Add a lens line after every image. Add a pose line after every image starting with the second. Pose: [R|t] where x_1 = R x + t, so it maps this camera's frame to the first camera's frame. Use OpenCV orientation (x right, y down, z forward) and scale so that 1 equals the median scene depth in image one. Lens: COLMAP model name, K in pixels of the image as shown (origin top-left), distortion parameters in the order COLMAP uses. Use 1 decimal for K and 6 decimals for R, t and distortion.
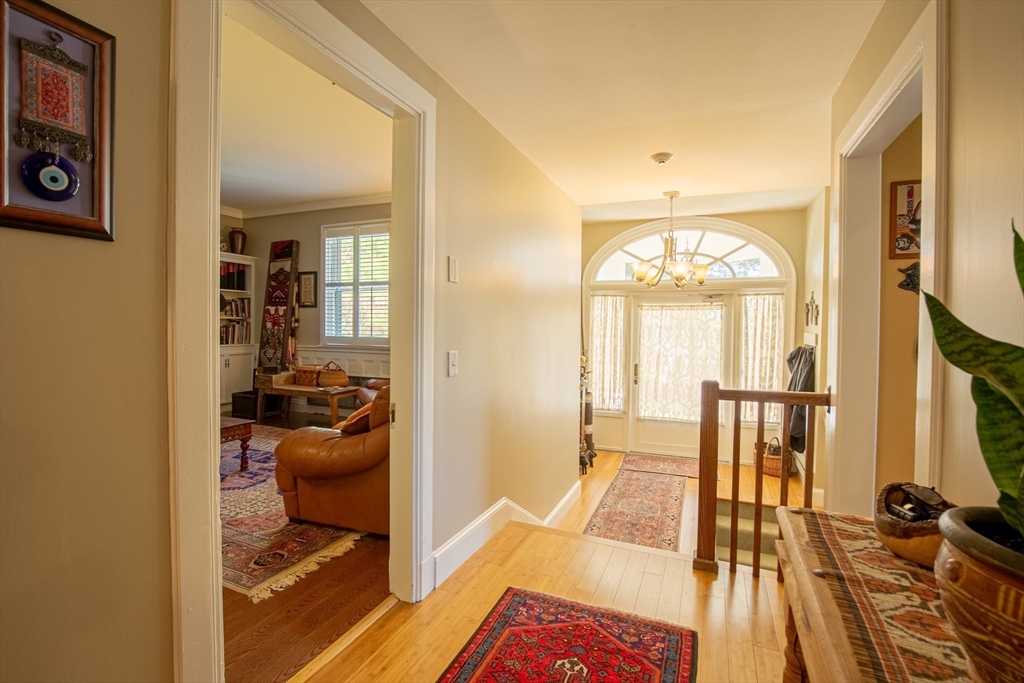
lens RADIAL K [[475.2, 0, 508.6], [0, 475.2, 337.3], [0, 0, 1]] dist [-0.031225, 0.004815]
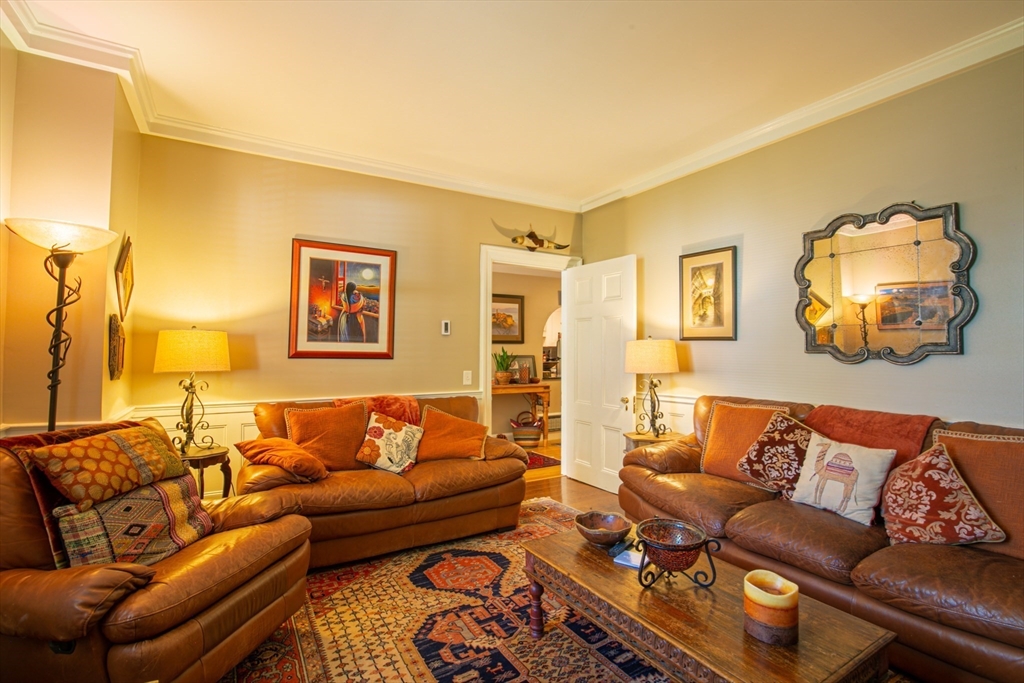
lens RADIAL K [[475.2, 0, 508.6], [0, 475.2, 337.3], [0, 0, 1]] dist [-0.031225, 0.004815]
pose [[-0.802858, 0.001010, 0.596170, -0.537446], [0.001365, 0.999999, 0.000145, -0.037663], [-0.596169, 0.000930, -0.802858, 0.909741]]
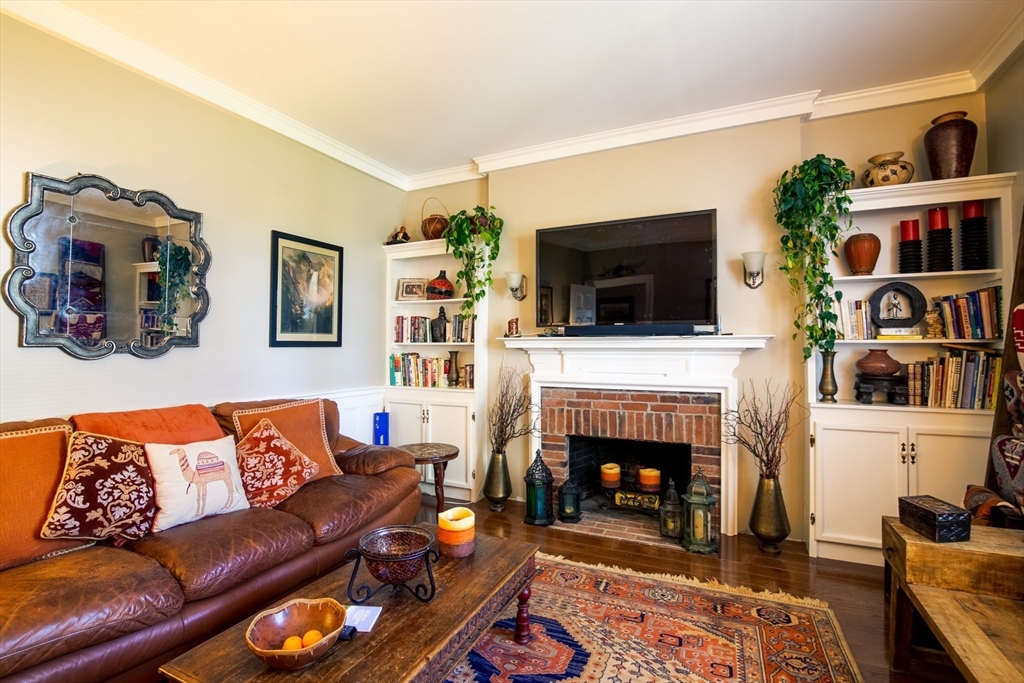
lens RADIAL K [[475.2, 0, 508.6], [0, 475.2, 337.3], [0, 0, 1]] dist [-0.031225, 0.004815]
pose [[-0.054656, -0.029431, -0.998071, -0.181940], [-0.023525, 0.999326, -0.028180, -0.026362], [0.998228, 0.021940, -0.055311, 0.694365]]
